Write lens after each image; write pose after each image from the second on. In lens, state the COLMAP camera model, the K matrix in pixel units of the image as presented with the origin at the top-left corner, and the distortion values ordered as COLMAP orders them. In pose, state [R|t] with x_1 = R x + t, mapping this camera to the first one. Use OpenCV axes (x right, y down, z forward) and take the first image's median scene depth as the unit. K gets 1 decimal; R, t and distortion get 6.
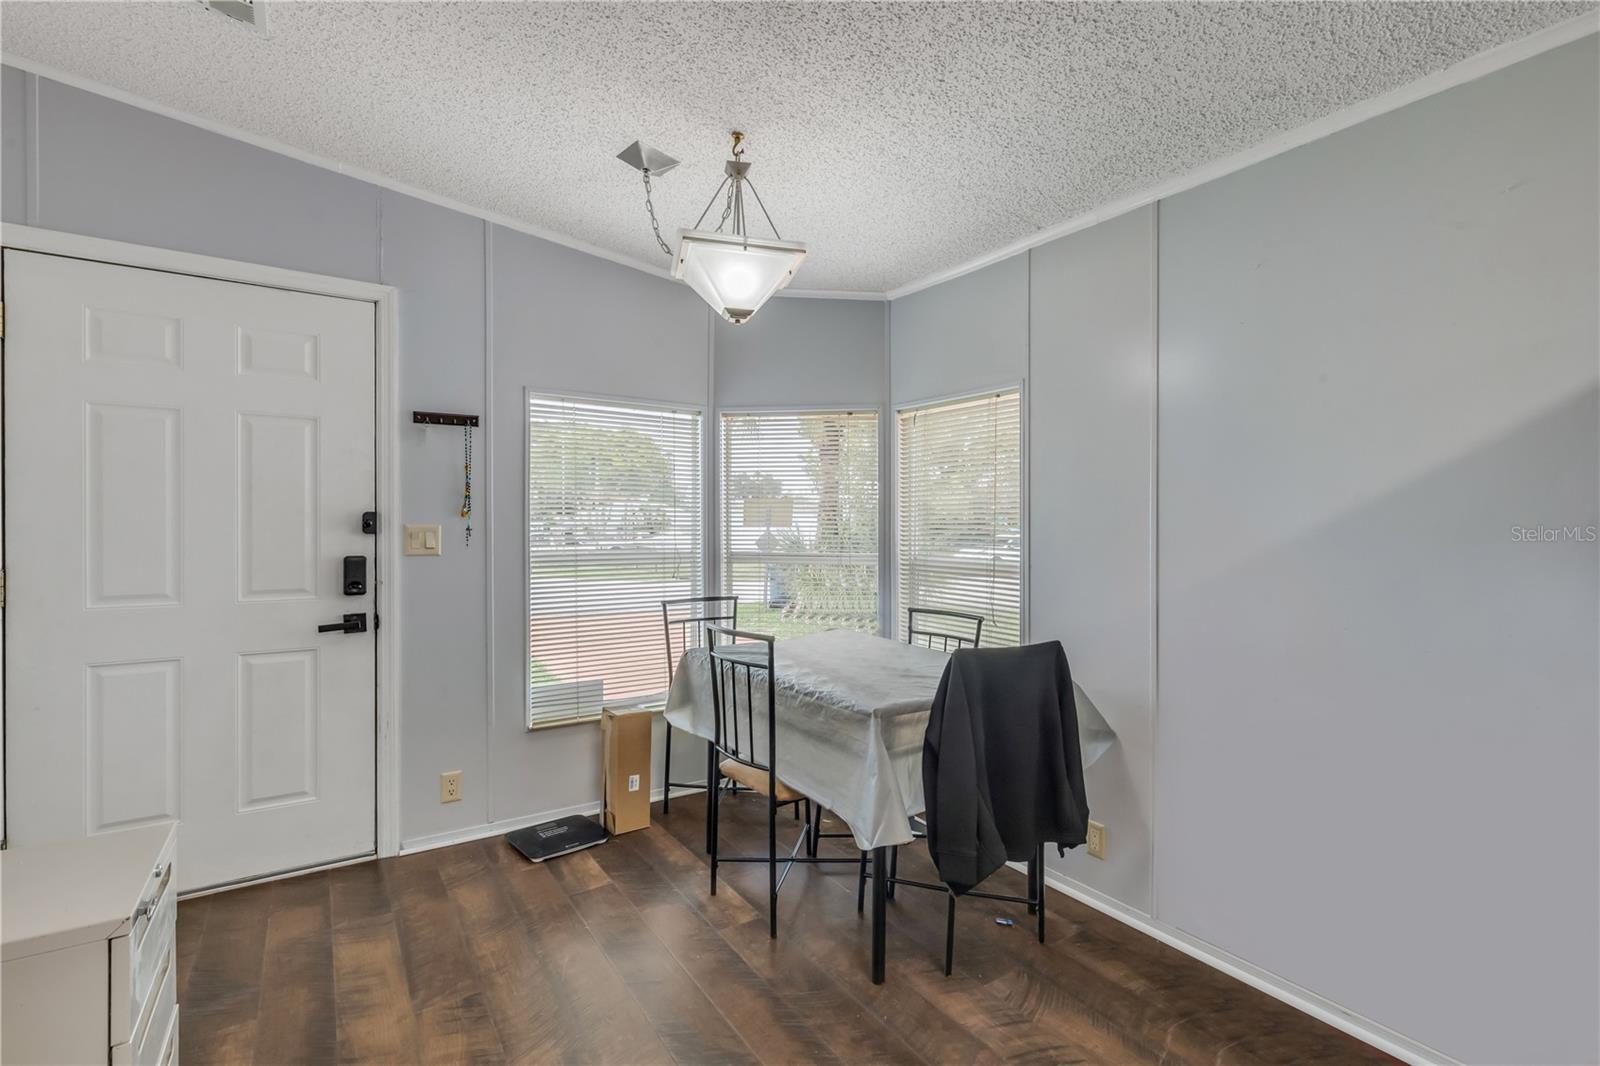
lens RADIAL K [[732.4, 0, 857.7], [0, 732.4, 531.1], [0, 0, 1]] dist [0.002755, 0.000059]
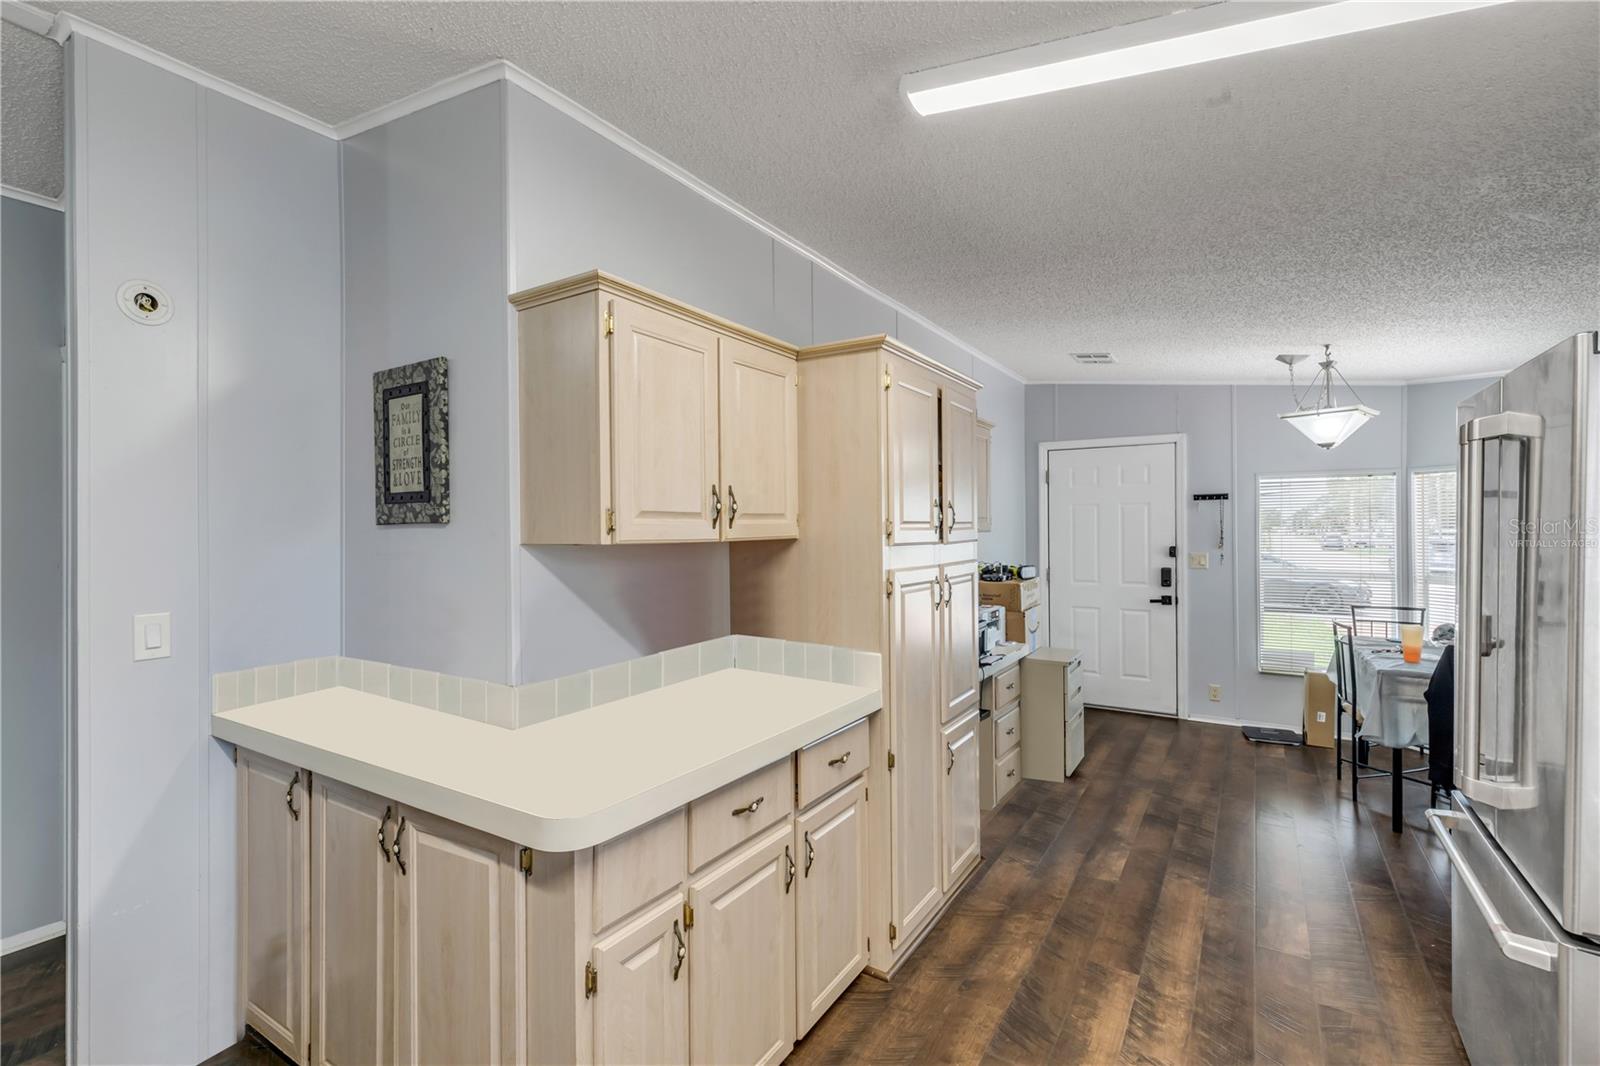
lens RADIAL K [[732.4, 0, 797.9], [0, 732.4, 534.5], [0, 0, 1]] dist [0.002755, 0.000059]
pose [[0.362950, 0.004268, -0.931799, 0.846655], [0.005084, 0.999966, 0.006561, -0.076824], [0.931795, -0.007119, 0.362916, -0.703393]]
